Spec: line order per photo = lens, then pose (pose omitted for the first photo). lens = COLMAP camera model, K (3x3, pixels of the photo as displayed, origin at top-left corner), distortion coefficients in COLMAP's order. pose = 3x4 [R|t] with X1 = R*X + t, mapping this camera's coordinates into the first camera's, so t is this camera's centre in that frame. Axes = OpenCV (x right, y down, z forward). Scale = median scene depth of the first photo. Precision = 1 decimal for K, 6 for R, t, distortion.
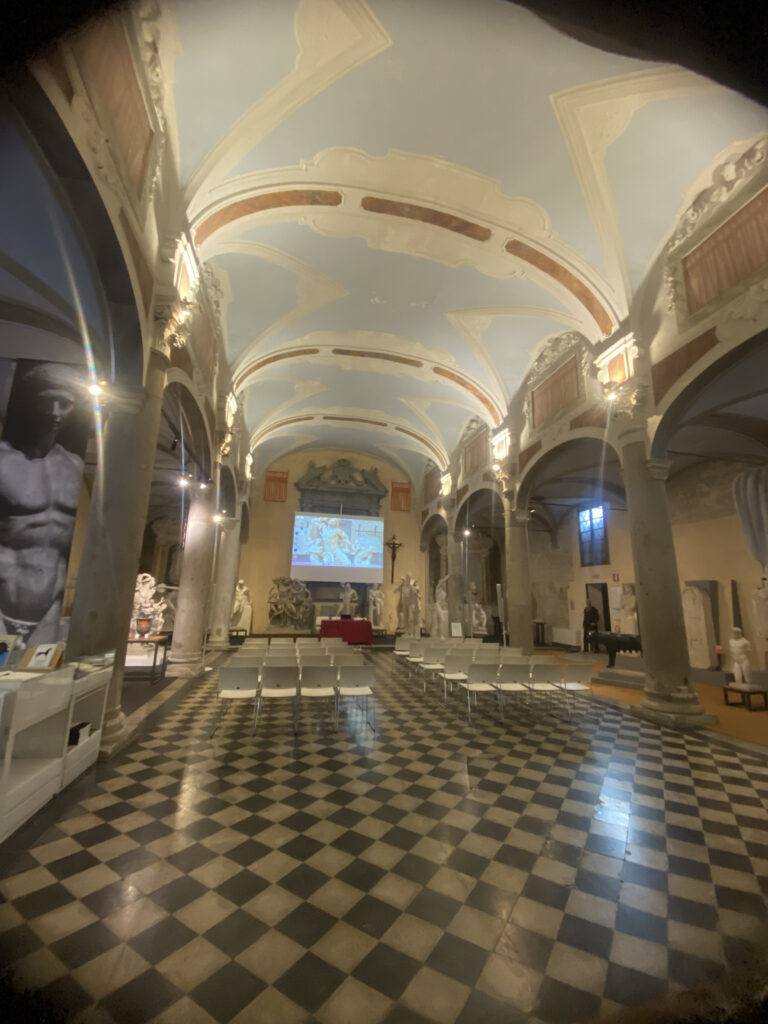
lens RADIAL K [[411.6, 0, 383.1], [0, 411.6, 507.1], [0, 0, 1]] dist [0.002585, -0.010410]
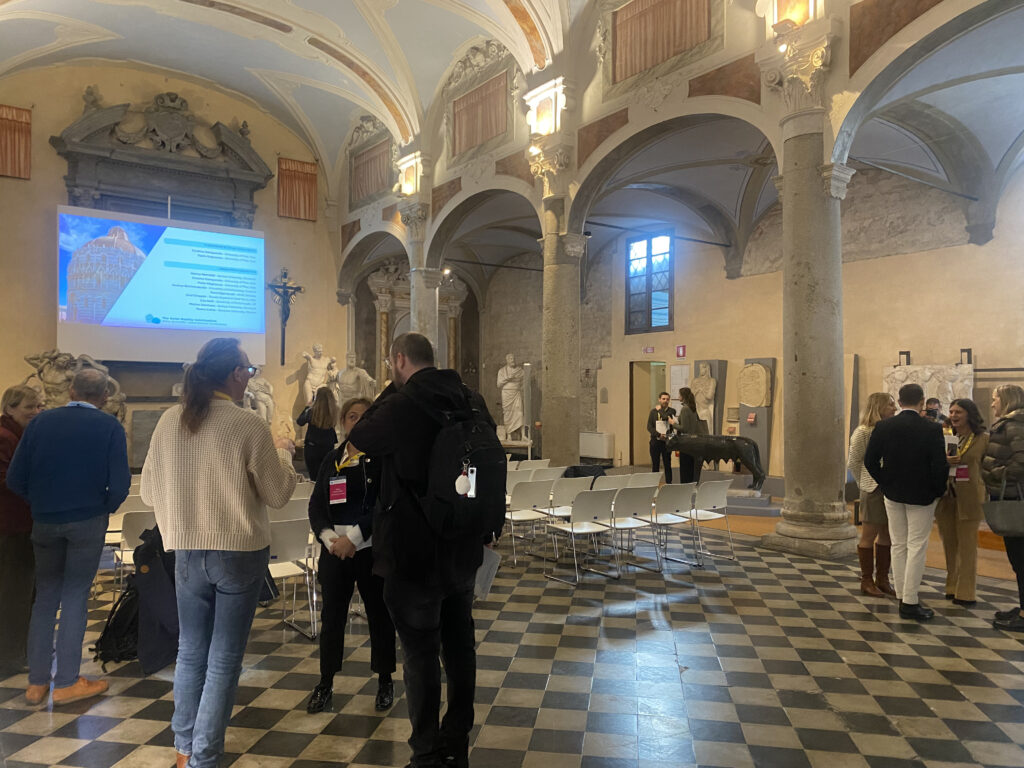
lens RADIAL K [[781.3, 0, 504.7], [0, 781.3, 387.3], [0, 0, 1]] dist [0.000798, -0.001554]
pose [[0.917376, -0.017469, 0.397638, -0.171429], [-0.066409, 0.978314, 0.196190, 0.009636], [-0.392442, -0.206387, 0.896322, 0.032455]]
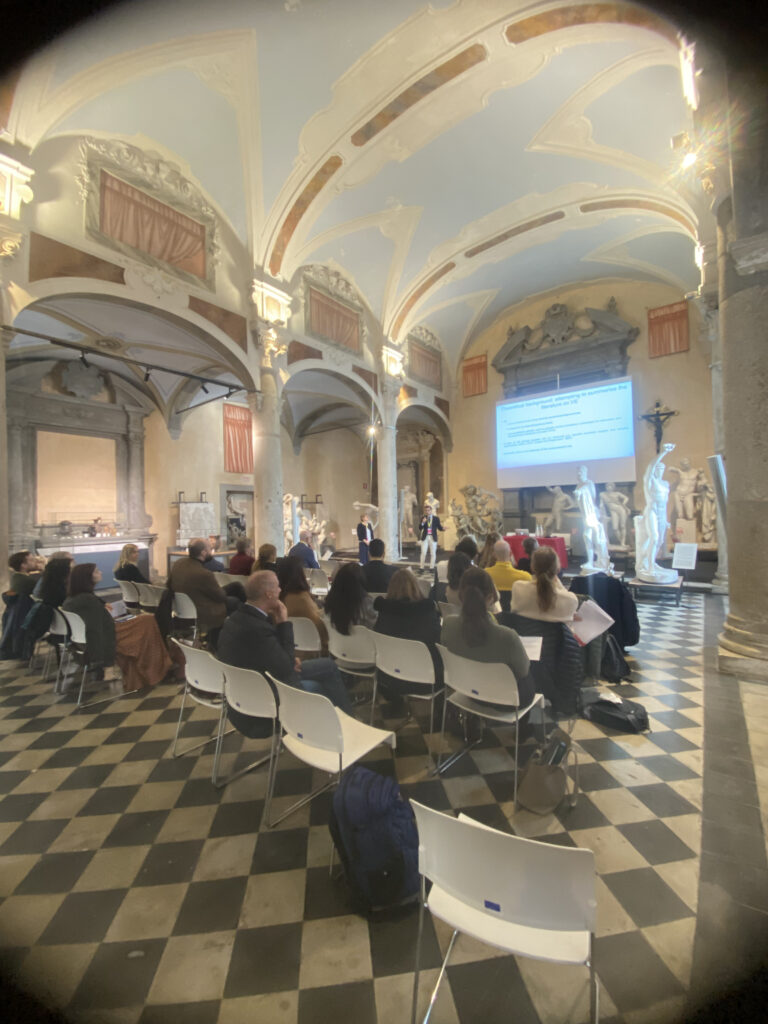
lens RADIAL K [[411.6, 0, 383.8], [0, 411.6, 511.3], [0, 0, 1]] dist [0.002585, -0.010410]
pose [[0.642287, -0.044787, -0.765155, 0.360864], [0.206958, 0.971345, 0.116869, 0.119555], [0.737995, -0.233418, 0.633151, 0.461296]]
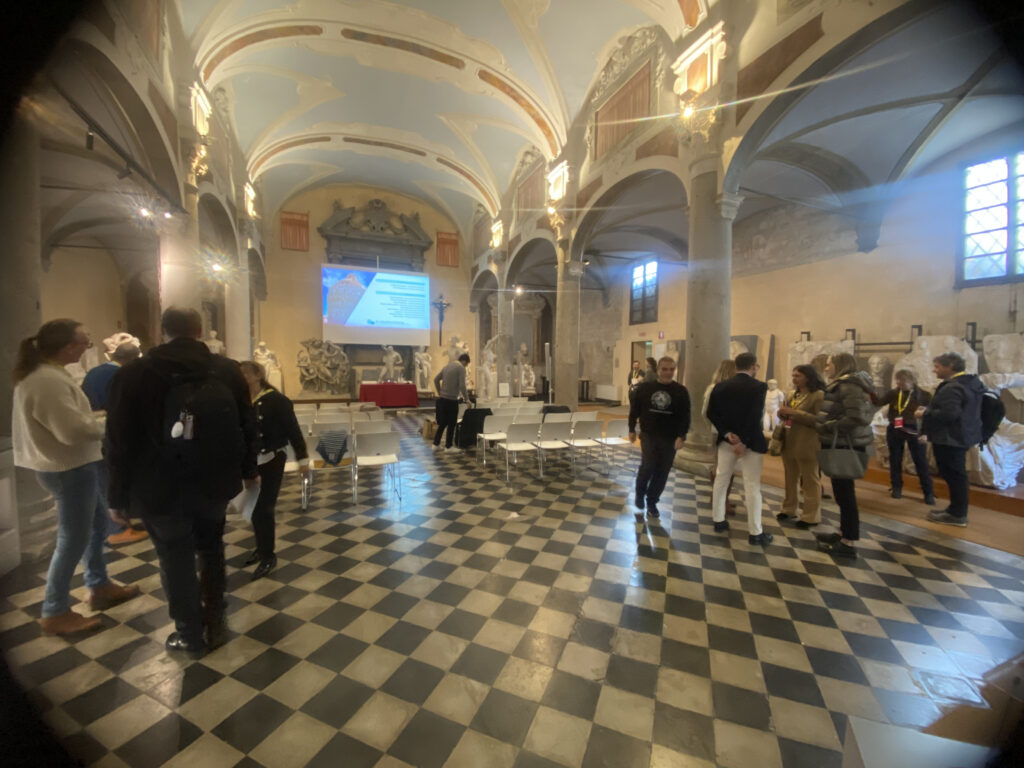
lens RADIAL K [[411.6, 0, 506.5], [0, 411.6, 386.4], [0, 0, 1]] dist [0.002585, -0.010410]
pose [[0.986693, -0.028077, 0.160151, 0.032023], [-0.016786, 0.962123, 0.272100, 0.027509], [-0.161724, -0.271168, 0.948848, 0.083784]]
